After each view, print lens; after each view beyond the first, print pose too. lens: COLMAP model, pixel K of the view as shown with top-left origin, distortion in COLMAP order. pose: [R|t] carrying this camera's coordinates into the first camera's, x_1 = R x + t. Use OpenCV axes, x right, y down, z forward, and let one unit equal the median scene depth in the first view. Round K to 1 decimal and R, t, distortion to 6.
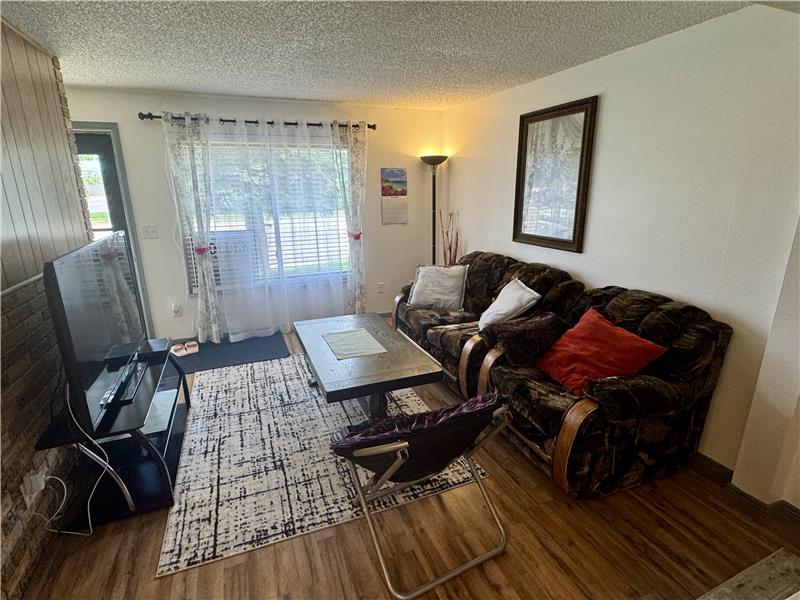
lens RADIAL K [[411.6, 0, 397.4], [0, 411.6, 301.2], [0, 0, 1]] dist [0.000049, 0.000554]
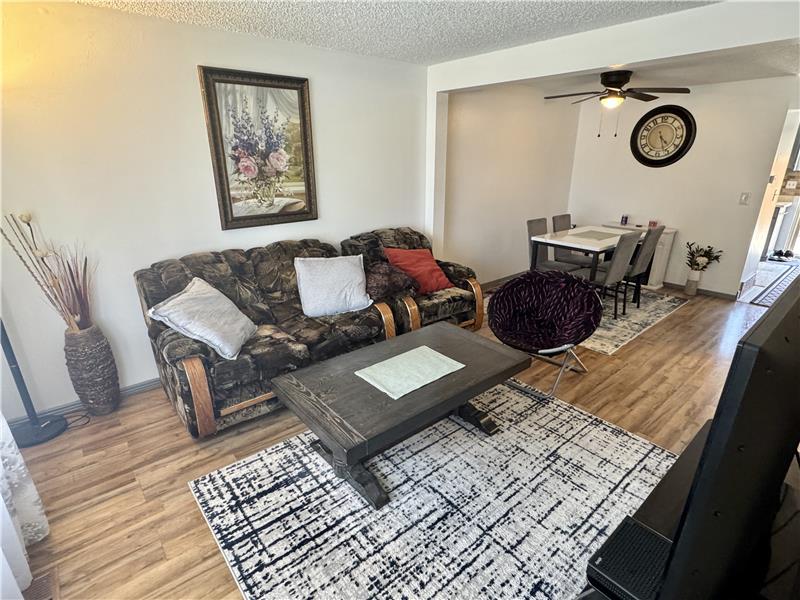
lens RADIAL K [[411.6, 0, 398.2], [0, 411.6, 300.9], [0, 0, 1]] dist [0.000049, 0.000554]
pose [[-0.313618, -0.310742, 0.897264, -0.844982], [0.254713, 0.882775, 0.394753, -0.361653], [-0.914748, 0.352347, -0.197704, 1.275741]]
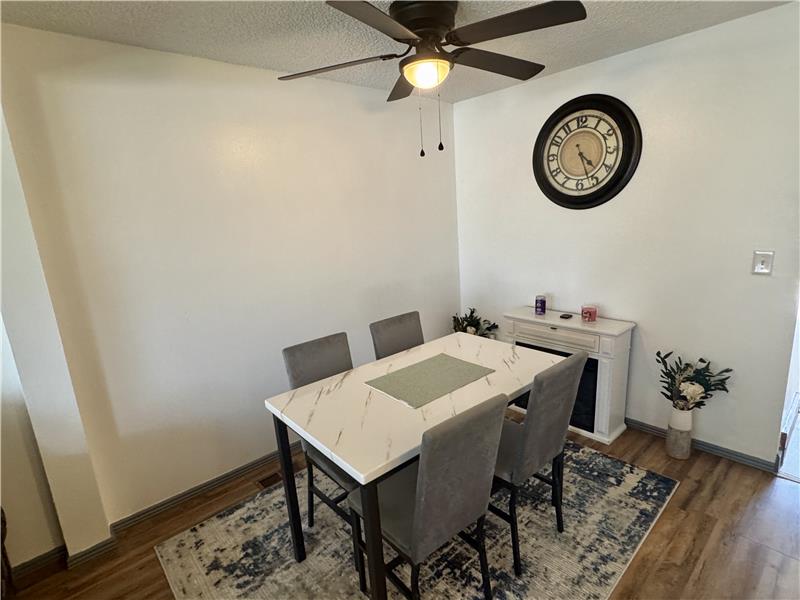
lens RADIAL K [[411.6, 0, 398.5], [0, 411.6, 298.7], [0, 0, 1]] dist [0.000049, 0.000554]
pose [[-0.332523, -0.182101, 0.925347, -0.133148], [0.317953, 0.902092, 0.291780, -0.084772], [-0.887882, 0.391240, -0.242067, 0.297977]]
